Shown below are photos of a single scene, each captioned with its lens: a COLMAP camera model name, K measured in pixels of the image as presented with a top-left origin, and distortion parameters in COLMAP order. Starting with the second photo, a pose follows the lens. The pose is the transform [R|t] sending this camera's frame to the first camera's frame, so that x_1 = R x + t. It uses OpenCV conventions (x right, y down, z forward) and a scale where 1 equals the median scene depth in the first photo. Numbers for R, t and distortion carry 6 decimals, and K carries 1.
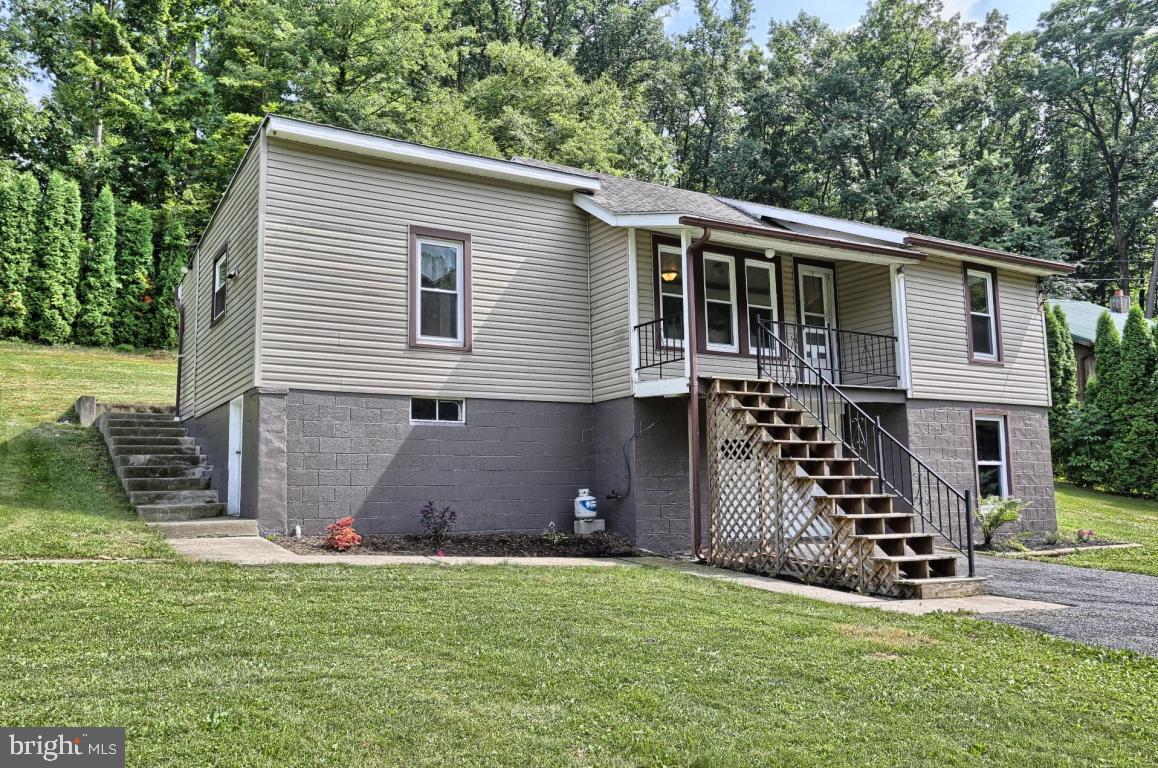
lens RADIAL K [[926.2, 0, 579.0], [0, 926.2, 384.0], [0, 0, 1]] dist [0.000744, 0.004367]
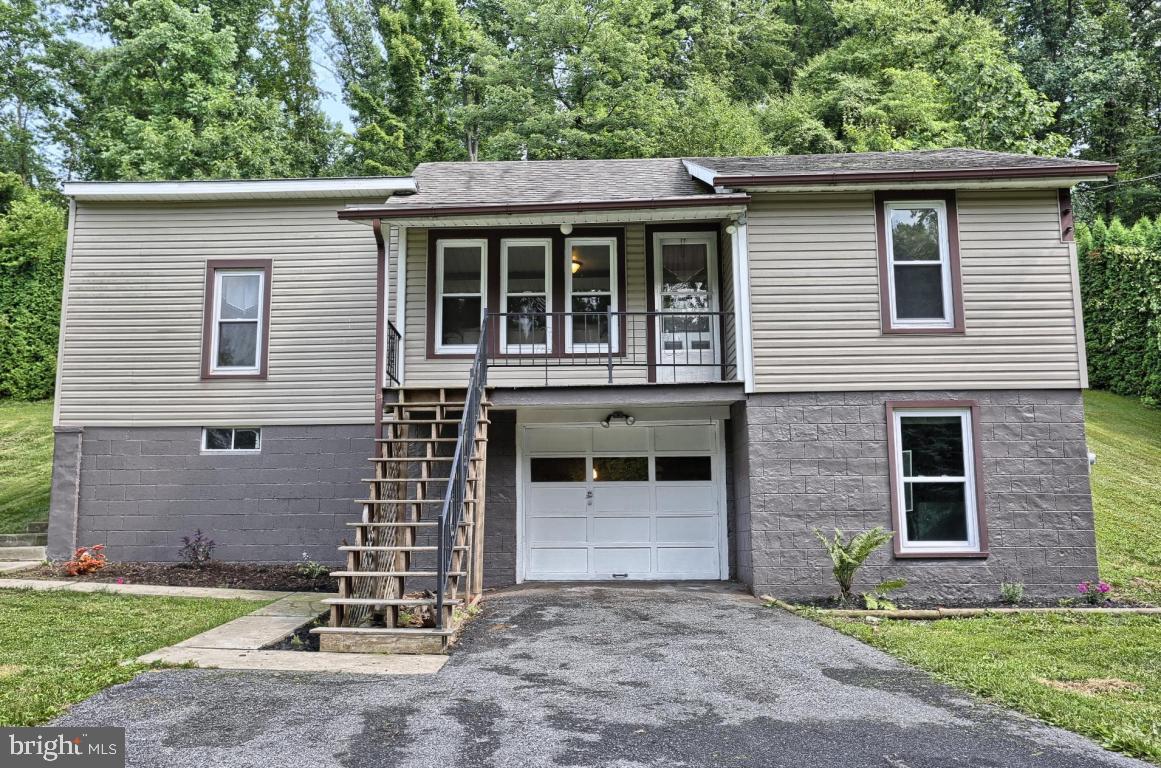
lens RADIAL K [[1013.2, 0, 580.5], [0, 1013.2, 384.0], [0, 0, 1]] dist [0.022929, 0.009864]
pose [[0.834388, -0.073370, -0.546272, 0.649396], [0.061738, 0.997305, -0.039648, 0.030084], [0.547709, -0.000644, 0.836669, 0.239225]]
